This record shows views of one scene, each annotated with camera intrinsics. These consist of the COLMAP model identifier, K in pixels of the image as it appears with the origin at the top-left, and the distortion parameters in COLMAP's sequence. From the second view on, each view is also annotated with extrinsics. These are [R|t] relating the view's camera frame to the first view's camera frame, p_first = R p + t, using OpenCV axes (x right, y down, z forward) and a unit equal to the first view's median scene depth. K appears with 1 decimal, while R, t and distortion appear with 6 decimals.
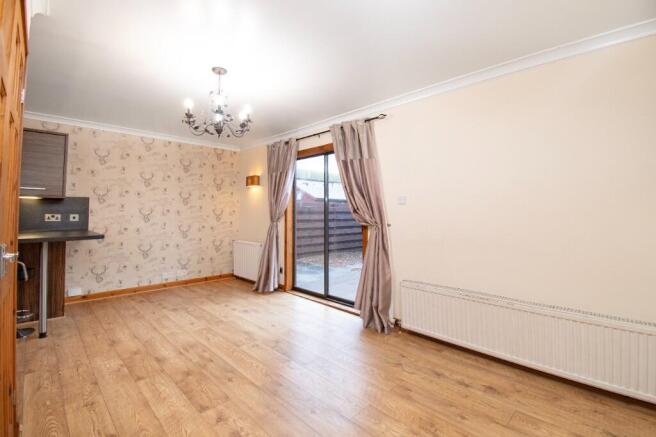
lens RADIAL K [[293.1, 0, 331.6], [0, 293.1, 209.1], [0, 0, 1]] dist [-0.010063, -0.005905]
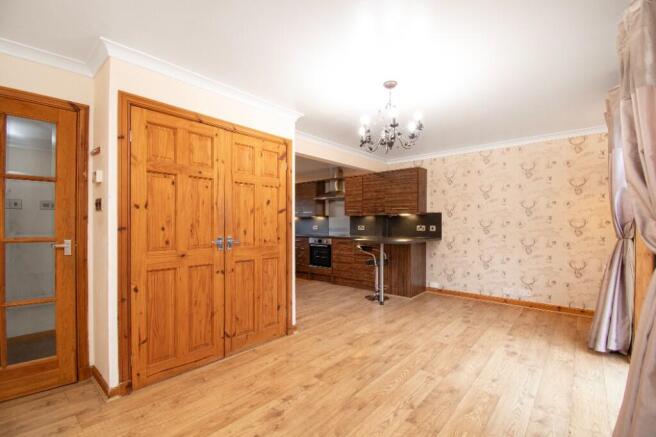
lens RADIAL K [[293.1, 0, 342.6], [0, 293.1, 227.4], [0, 0, 1]] dist [-0.010063, -0.005905]
pose [[0.082103, 0.004134, -0.996615, 0.432261], [0.010501, 0.999932, 0.005013, 0.015571], [0.996569, -0.010877, 0.082054, 0.518098]]
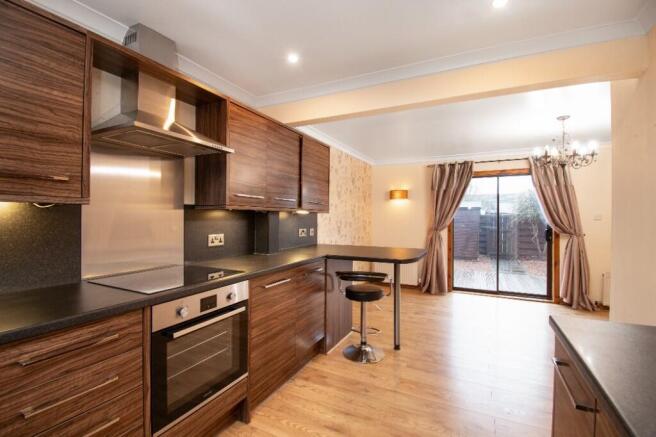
lens RADIAL K [[293.1, 0, 326.0], [0, 293.1, 217.3], [0, 0, 1]] dist [-0.010063, -0.005905]
pose [[0.955642, -0.002468, 0.294522, -1.211953], [-0.000377, 0.999954, 0.009602, -0.030052], [-0.294532, -0.009287, 0.955597, 0.056908]]
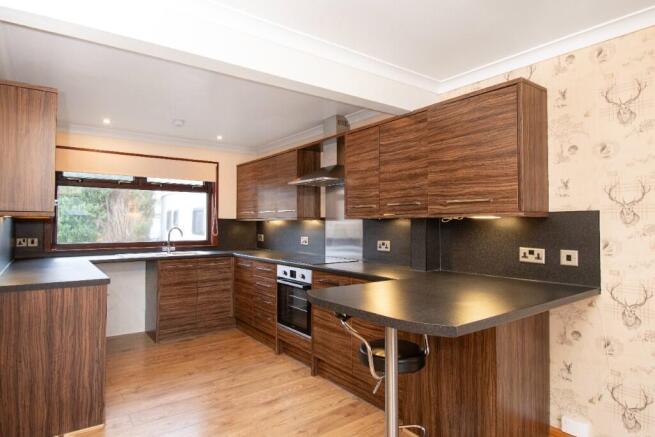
lens RADIAL K [[369.5, 0, 333.3], [0, 369.5, 210.9], [0, 0, 1]] dist [-0.008208, -0.008579]
pose [[-0.141511, -0.042642, -0.989018, -0.291900], [0.006219, 0.999014, -0.043963, -0.020838], [0.989917, -0.012372, -0.141106, 0.772402]]
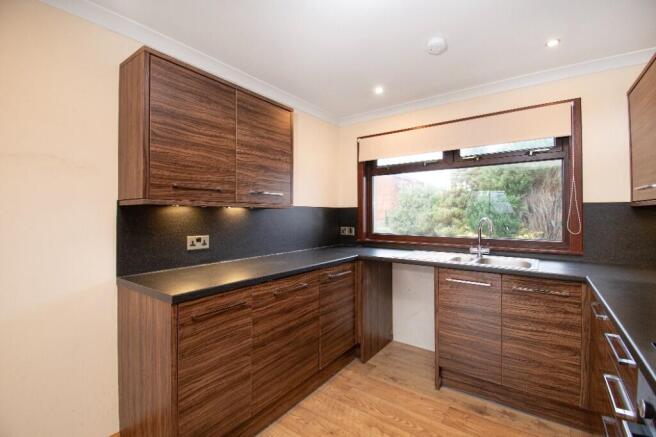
lens RADIAL K [[293.1, 0, 324.8], [0, 293.1, 214.0], [0, 0, 1]] dist [-0.010063, -0.005905]
pose [[-0.991157, -0.003533, -0.132644, -1.069580], [-0.002030, 0.999932, -0.011460, -0.025064], [0.132676, -0.011089, -0.991097, 0.640956]]
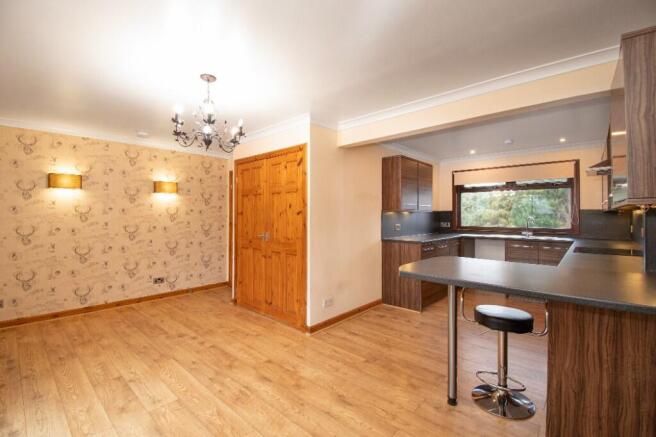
lens RADIAL K [[293.1, 0, 324.5], [0, 293.1, 213.8], [0, 0, 1]] dist [-0.010063, -0.005905]
pose [[-0.999595, -0.006303, -0.027768, -0.521241], [-0.005995, 0.999920, -0.011180, -0.018285], [0.027836, -0.011009, -0.999552, 1.364213]]
